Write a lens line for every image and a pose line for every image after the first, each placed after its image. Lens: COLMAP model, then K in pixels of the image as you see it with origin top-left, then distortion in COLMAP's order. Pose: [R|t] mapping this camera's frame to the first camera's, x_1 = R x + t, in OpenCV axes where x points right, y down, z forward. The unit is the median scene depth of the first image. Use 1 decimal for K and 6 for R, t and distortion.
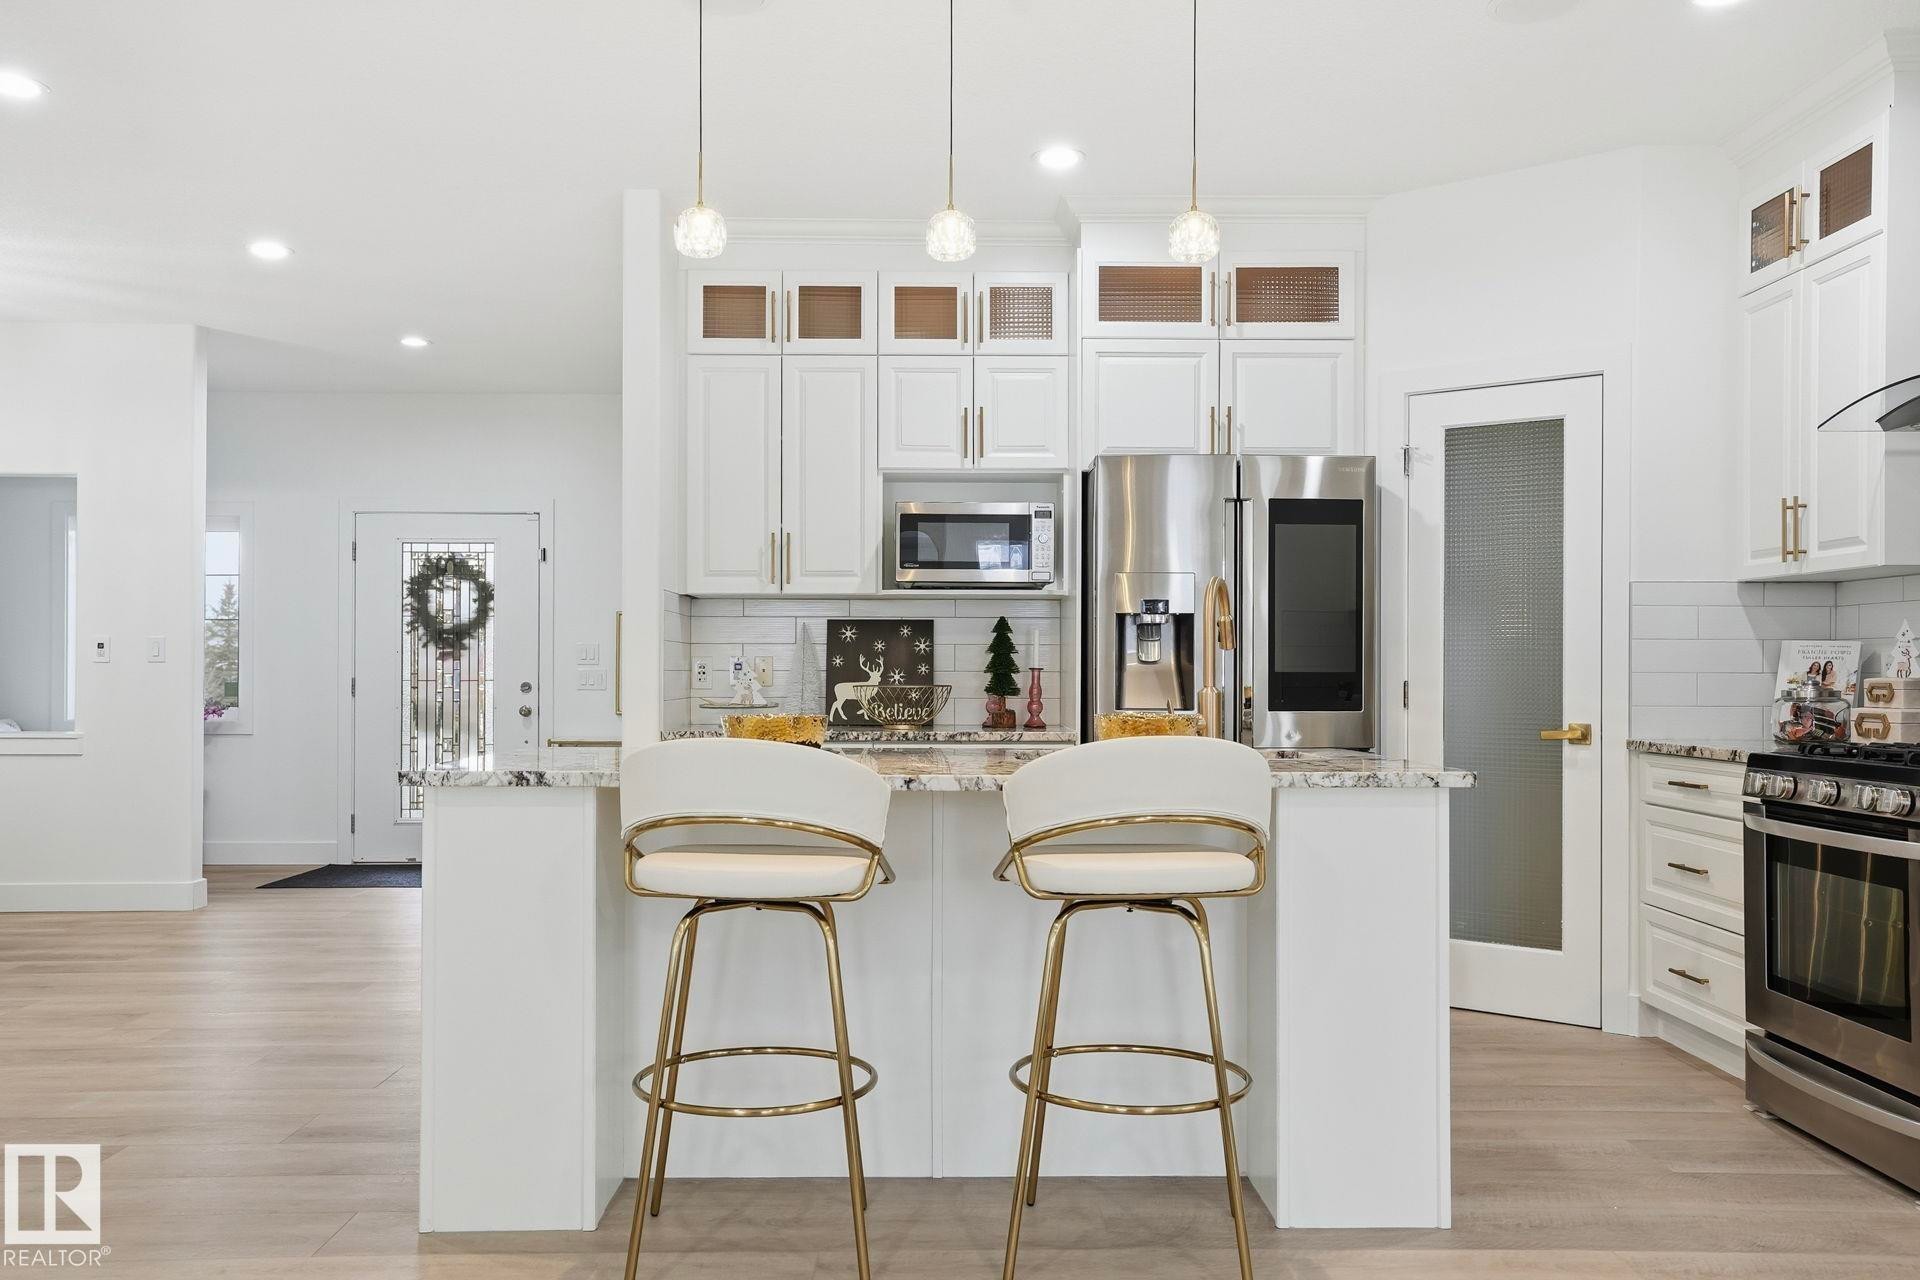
lens RADIAL K [[1525.9, 0, 956.6], [0, 1525.9, 658.2], [0, 0, 1]] dist [0.016148, 0.007222]
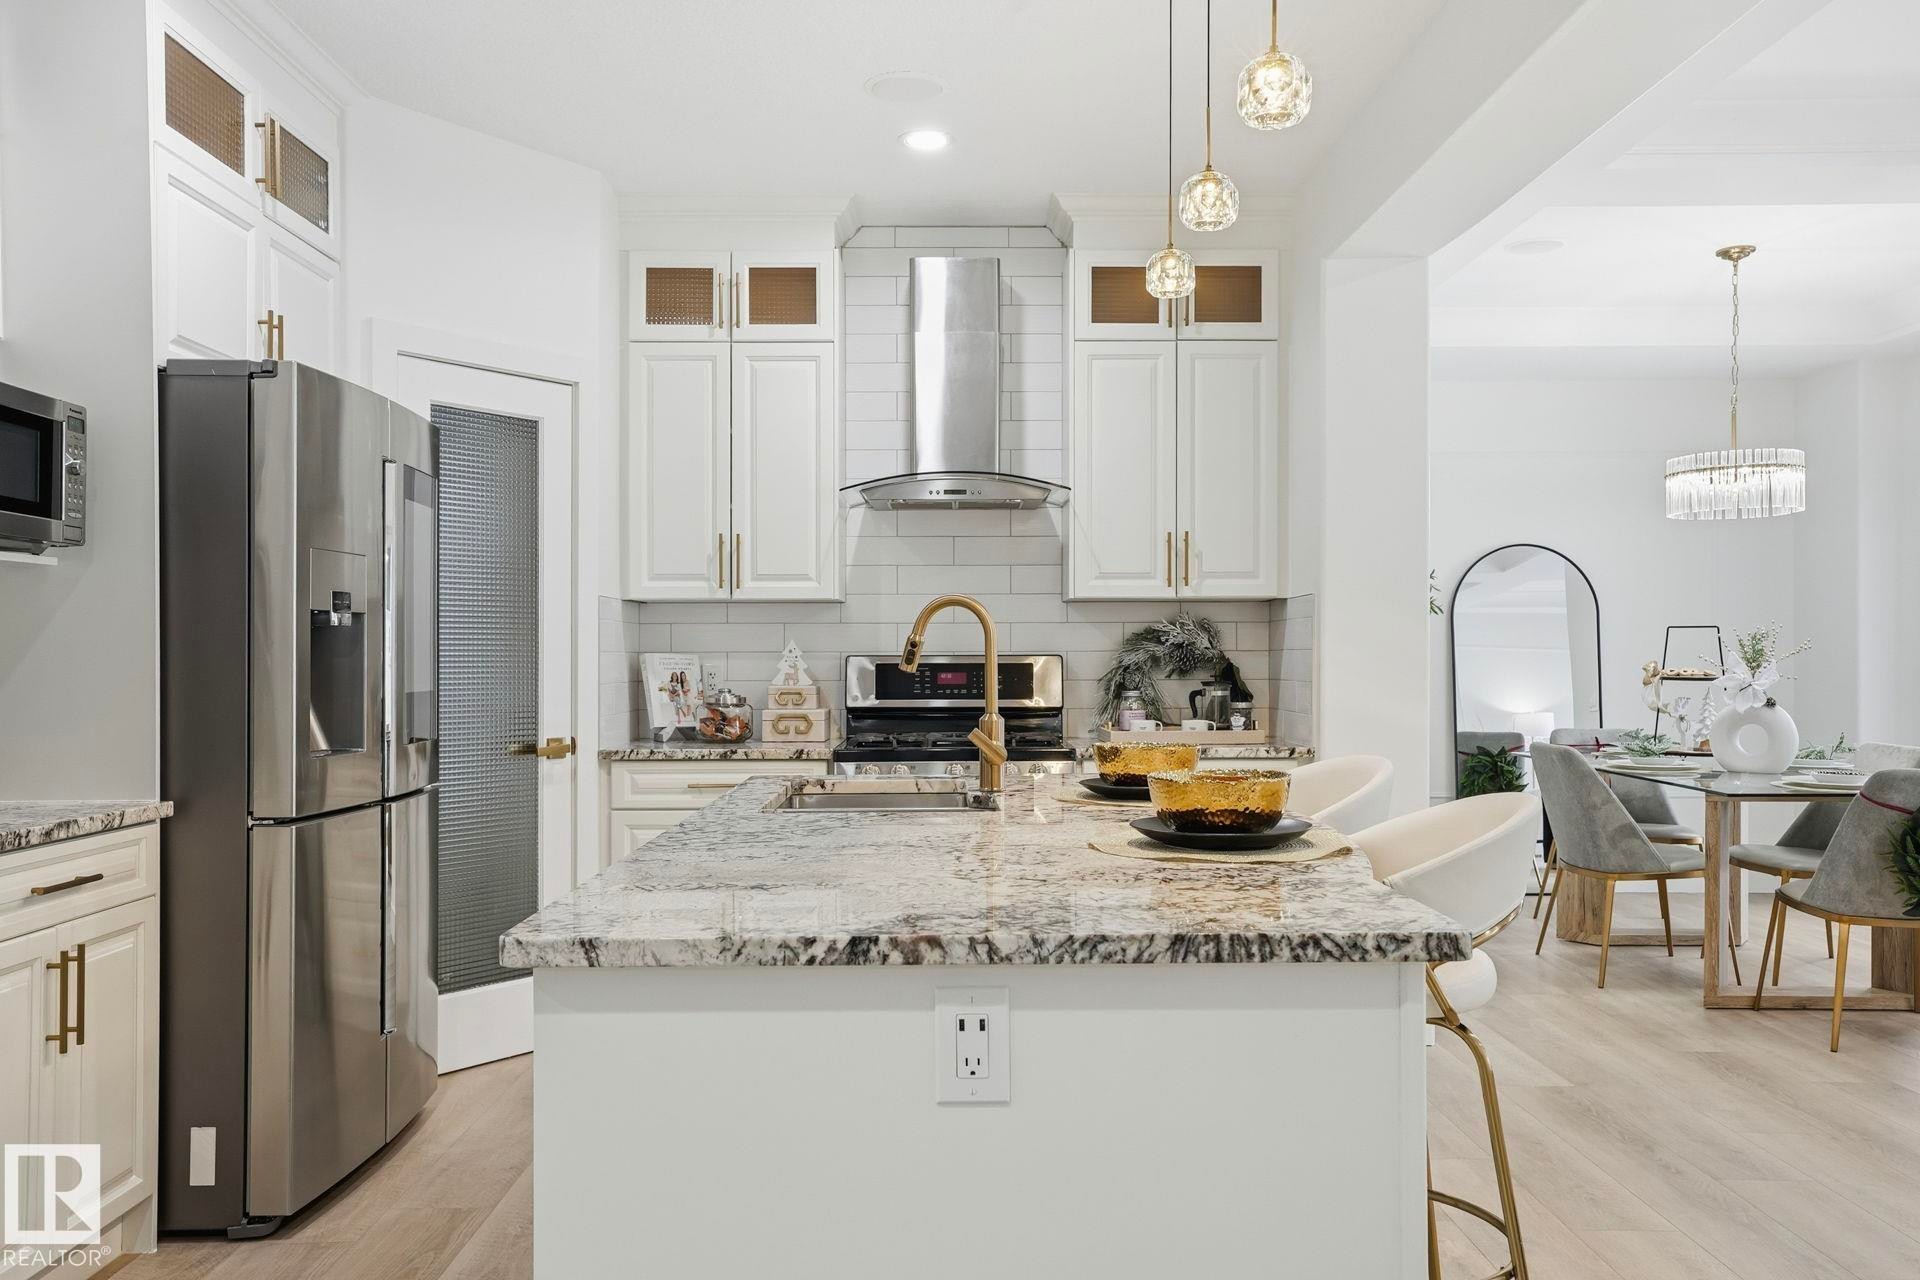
lens RADIAL K [[1525.9, 0, 958.1], [0, 1525.9, 654.6], [0, 0, 1]] dist [0.016148, 0.007222]
pose [[-0.019459, -0.000053, 0.999811, -0.674072], [-0.007564, 0.999971, -0.000094, -0.014020], [-0.999782, -0.007564, -0.019458, 0.901044]]
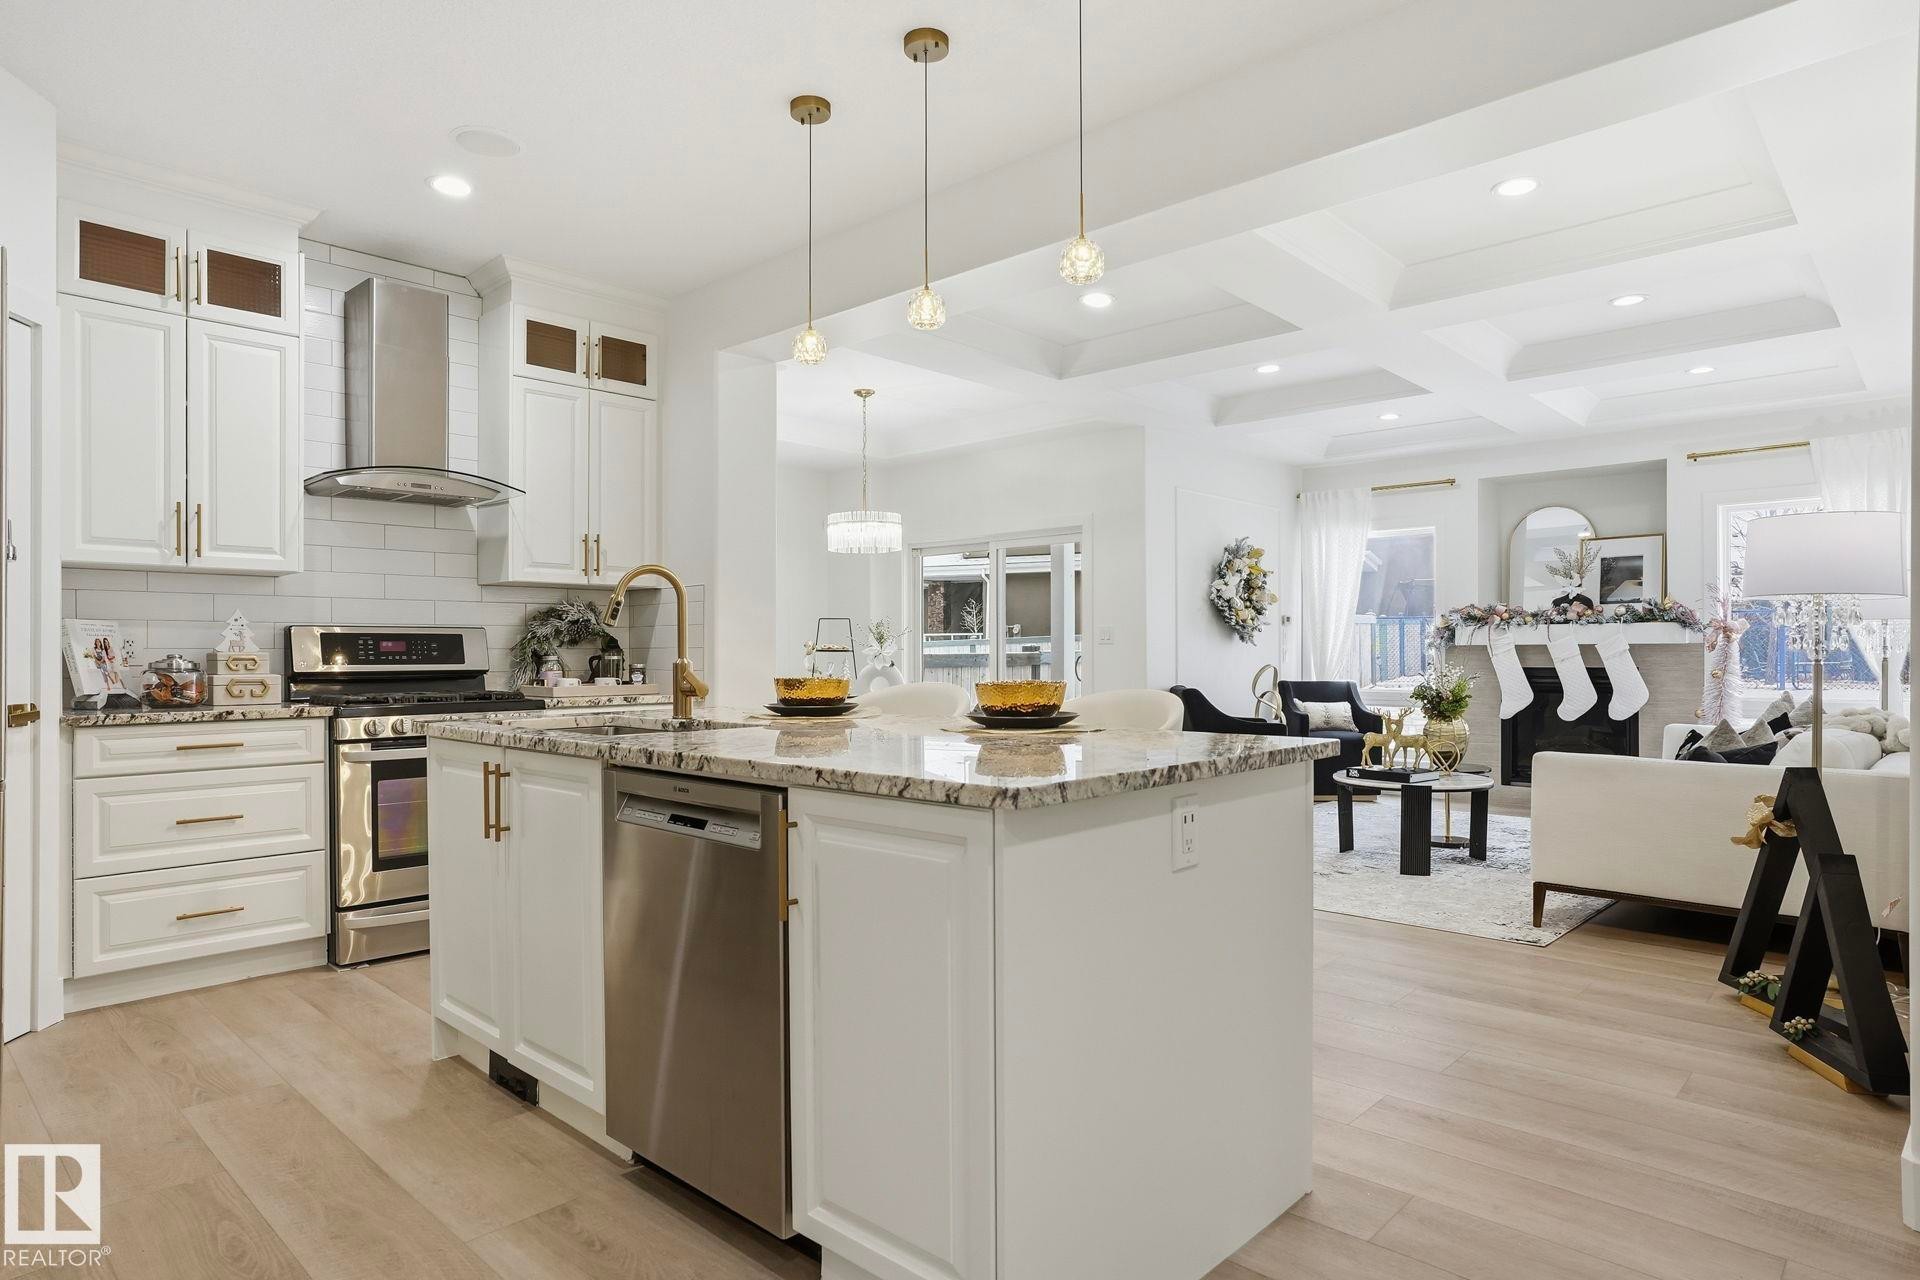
lens RADIAL K [[1085.3, 0, 977.0], [0, 1085.3, 651.4], [0, 0, 1]] dist [-0.031143, 0.015966]
pose [[-0.731357, 0.001697, 0.681992, -0.518479], [-0.003725, 0.999972, -0.006483, 0.016190], [-0.681984, -0.007282, -0.731331, 1.270346]]
